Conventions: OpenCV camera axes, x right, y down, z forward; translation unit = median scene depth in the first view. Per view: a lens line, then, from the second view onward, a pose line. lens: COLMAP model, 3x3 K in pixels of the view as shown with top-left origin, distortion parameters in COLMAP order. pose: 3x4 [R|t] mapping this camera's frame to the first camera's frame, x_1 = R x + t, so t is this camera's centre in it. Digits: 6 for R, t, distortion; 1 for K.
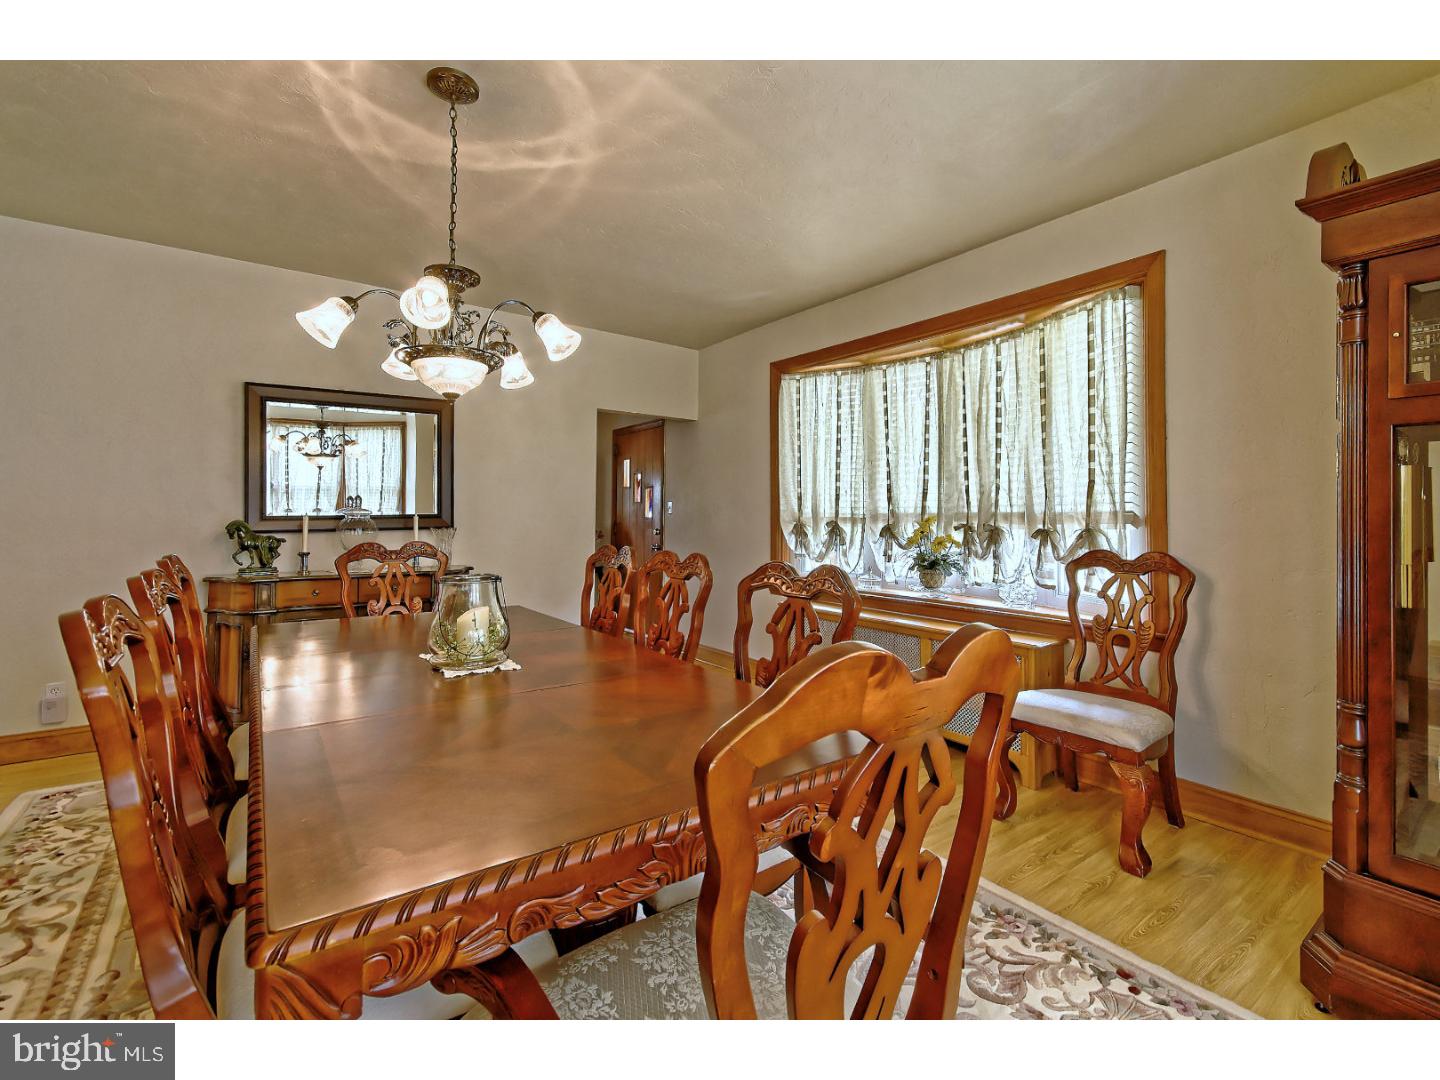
lens RADIAL K [[639.3, 0, 725.1], [0, 639.3, 555.2], [0, 0, 1]] dist [0.000910, 0.000157]
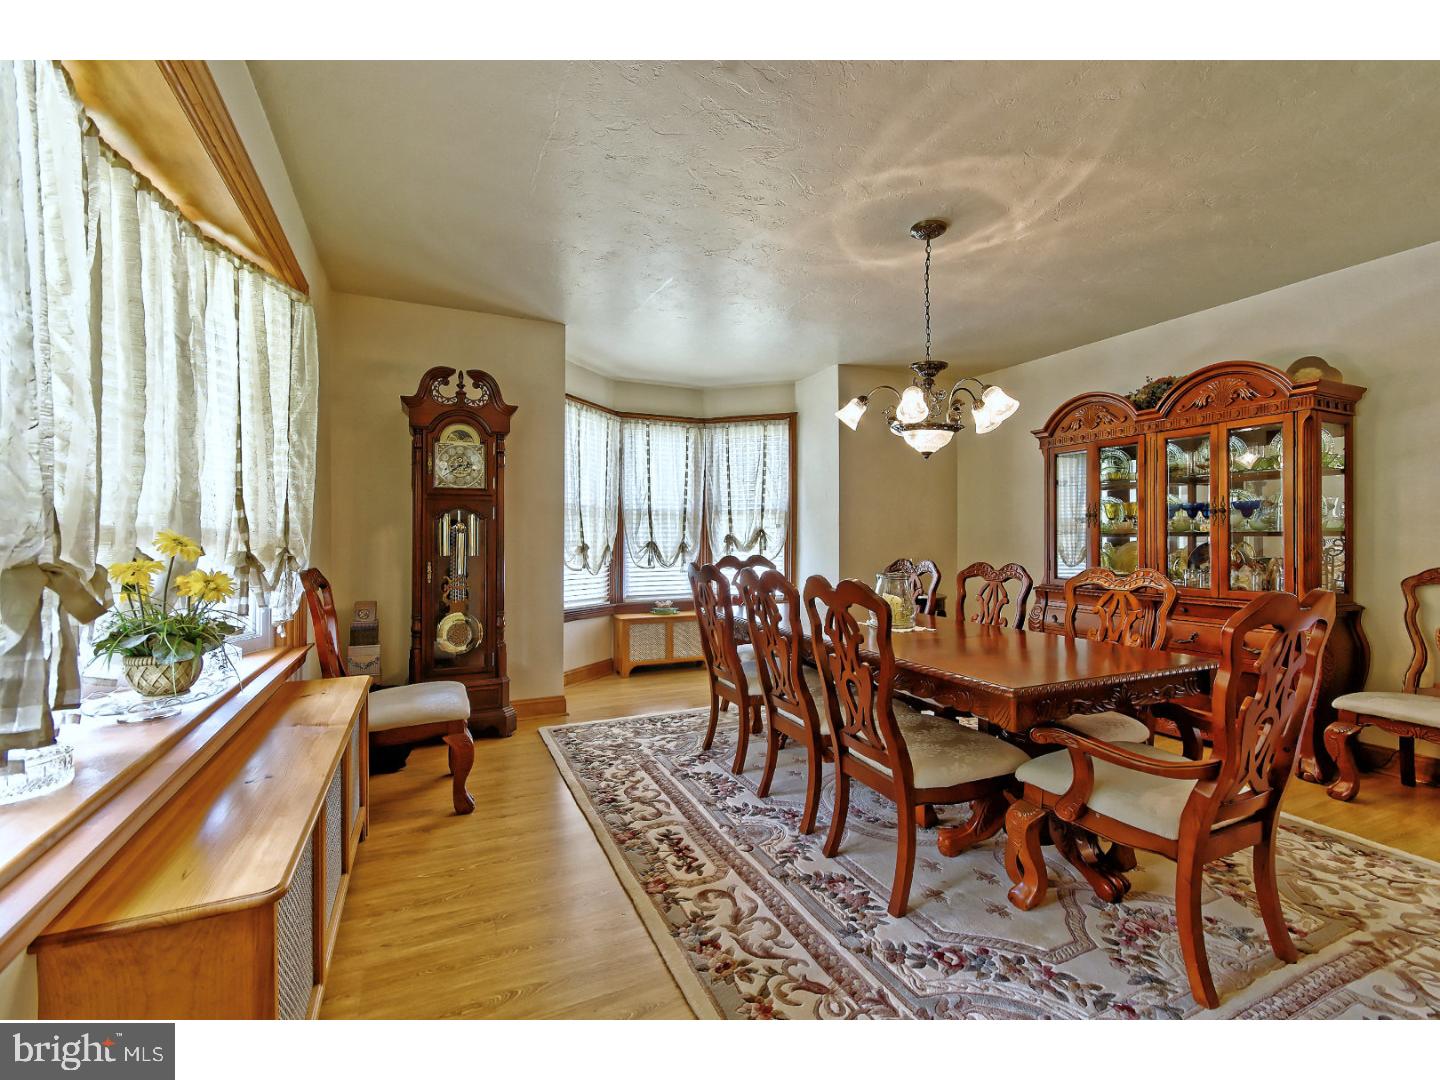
lens RADIAL K [[639.3, 0, 725.1], [0, 639.3, 555.2], [0, 0, 1]] dist [0.000910, 0.000157]
pose [[-0.984839, -0.011183, 0.173111, -0.206460], [-0.000499, 0.998098, 0.061641, -0.099140], [-0.173471, 0.060620, -0.982971, 2.113920]]
